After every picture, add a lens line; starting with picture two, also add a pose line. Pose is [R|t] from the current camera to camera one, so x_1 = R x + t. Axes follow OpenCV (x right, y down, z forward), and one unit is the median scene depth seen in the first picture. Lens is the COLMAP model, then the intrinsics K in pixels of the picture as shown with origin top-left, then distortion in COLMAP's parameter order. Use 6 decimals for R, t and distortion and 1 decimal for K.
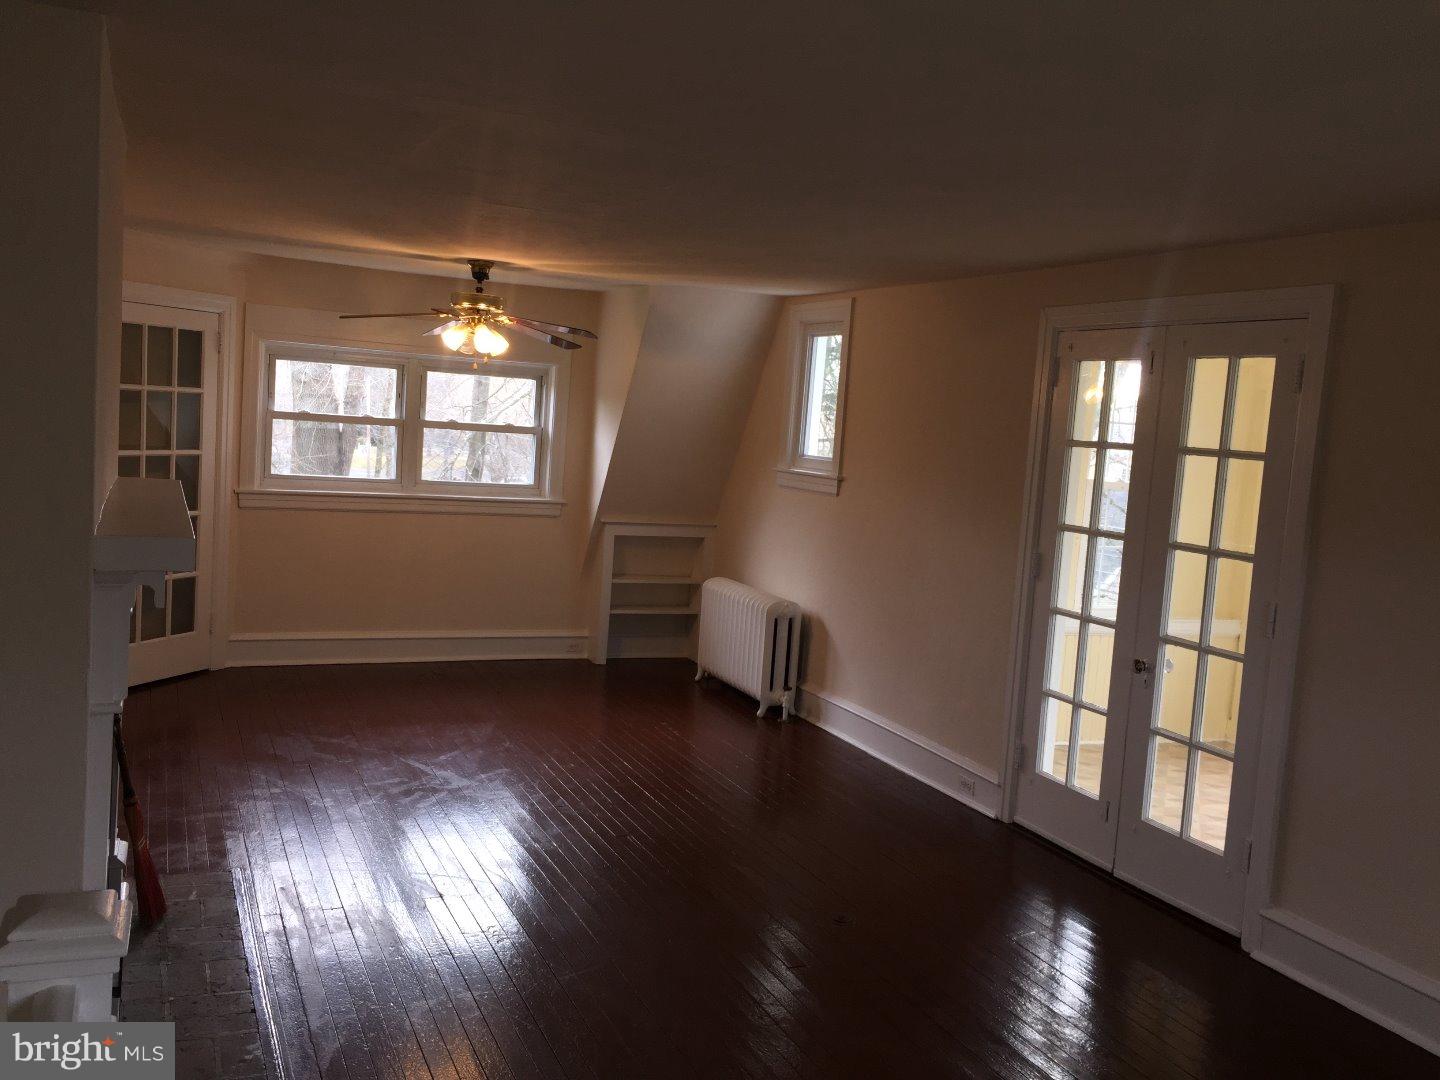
lens RADIAL K [[1255.2, 0, 720.0], [0, 1255.2, 540.0], [0, 0, 1]] dist [0.000770, 0.002345]
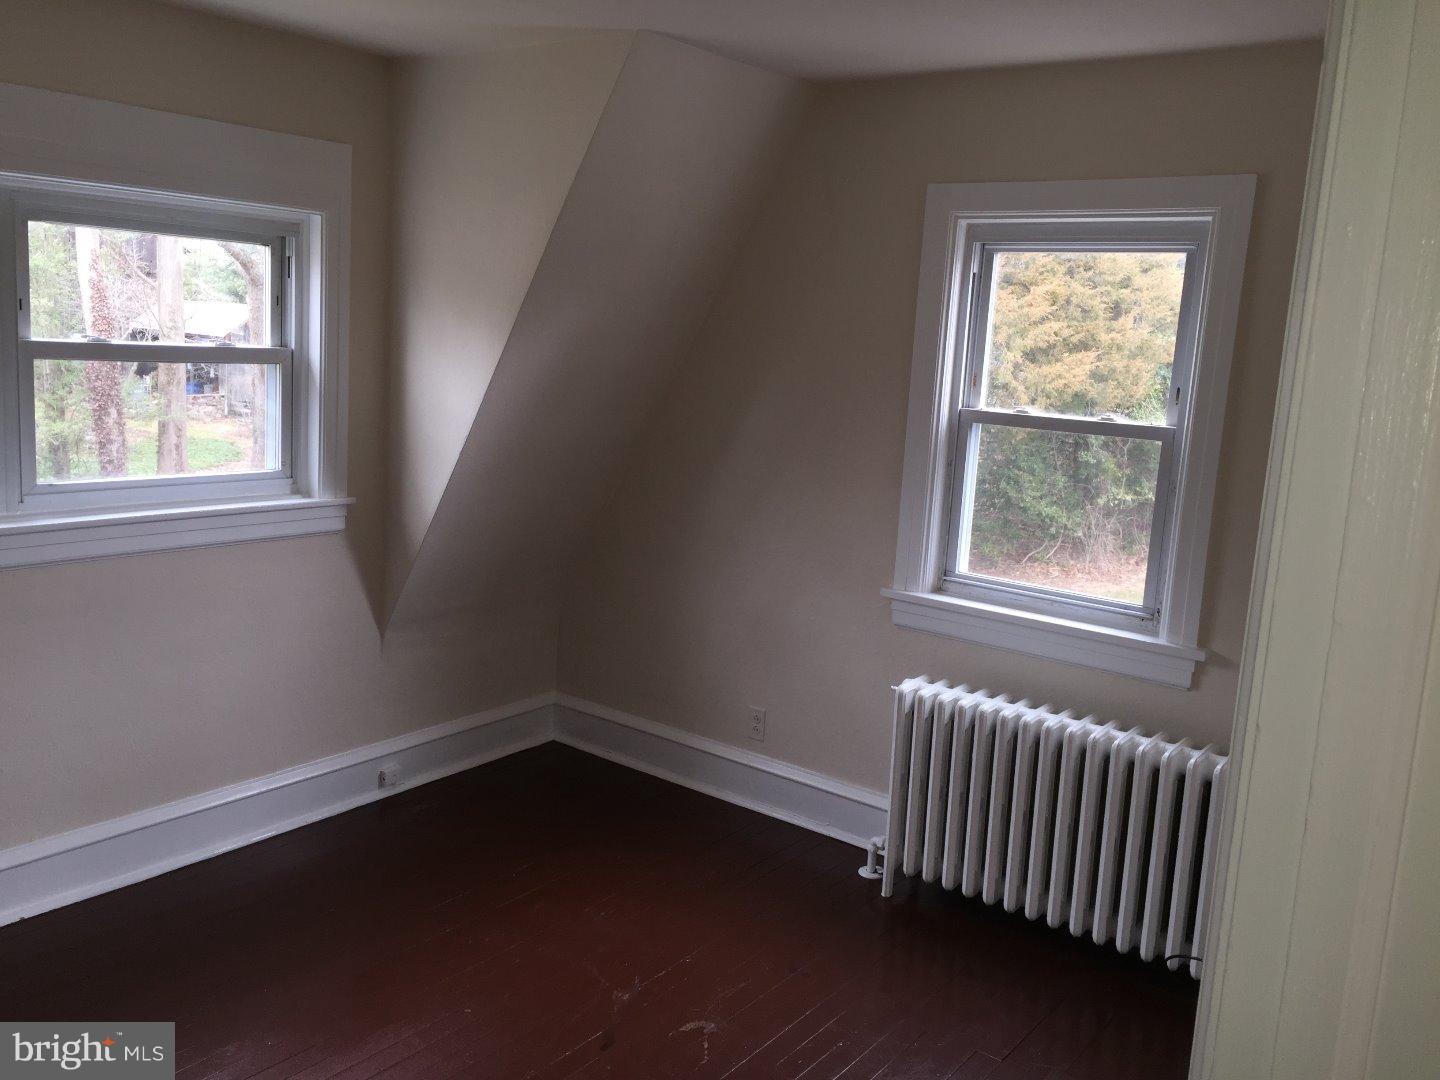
lens RADIAL K [[1255.2, 0, 720.0], [0, 1255.2, 540.0], [0, 0, 1]] dist [0.000770, 0.002345]
pose [[0.891718, -0.090747, 0.443400, -0.225907], [0.054344, 0.994073, 0.094159, -0.057901], [-0.449317, -0.059867, 0.891364, 0.536877]]
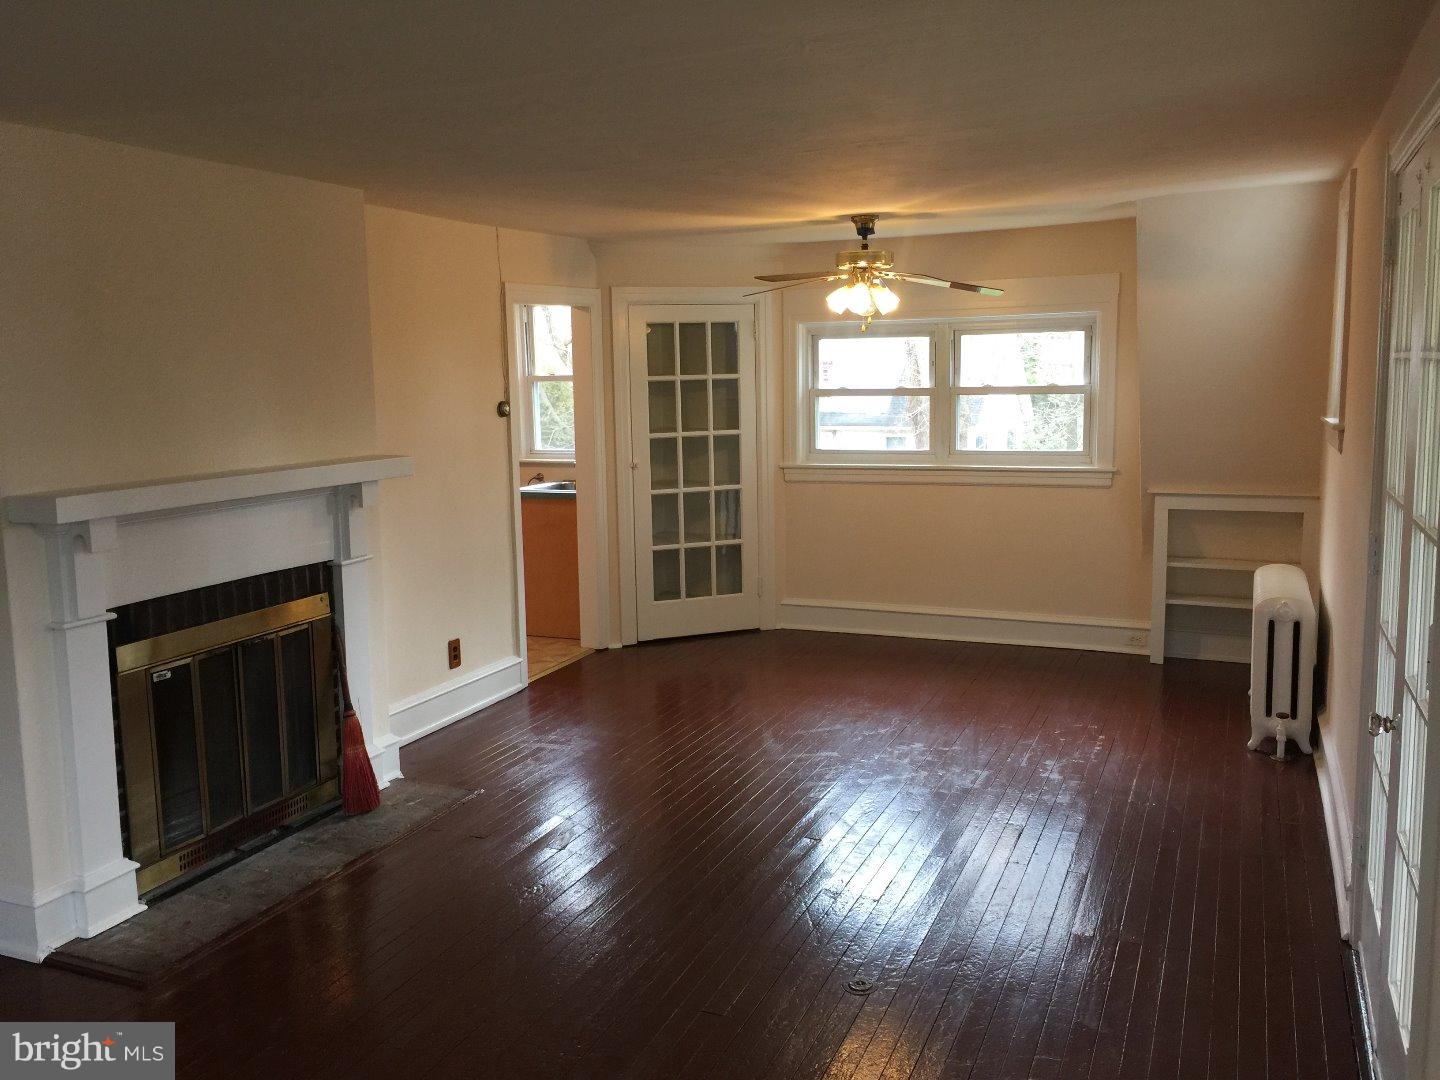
lens RADIAL K [[1255.2, 0, 720.0], [0, 1255.2, 540.0], [0, 0, 1]] dist [0.000770, 0.002345]
pose [[0.629089, 0.021686, -0.777031, 0.398722], [-0.011104, 0.999759, 0.018912, 0.004548], [0.777254, -0.003269, 0.629178, 0.264184]]
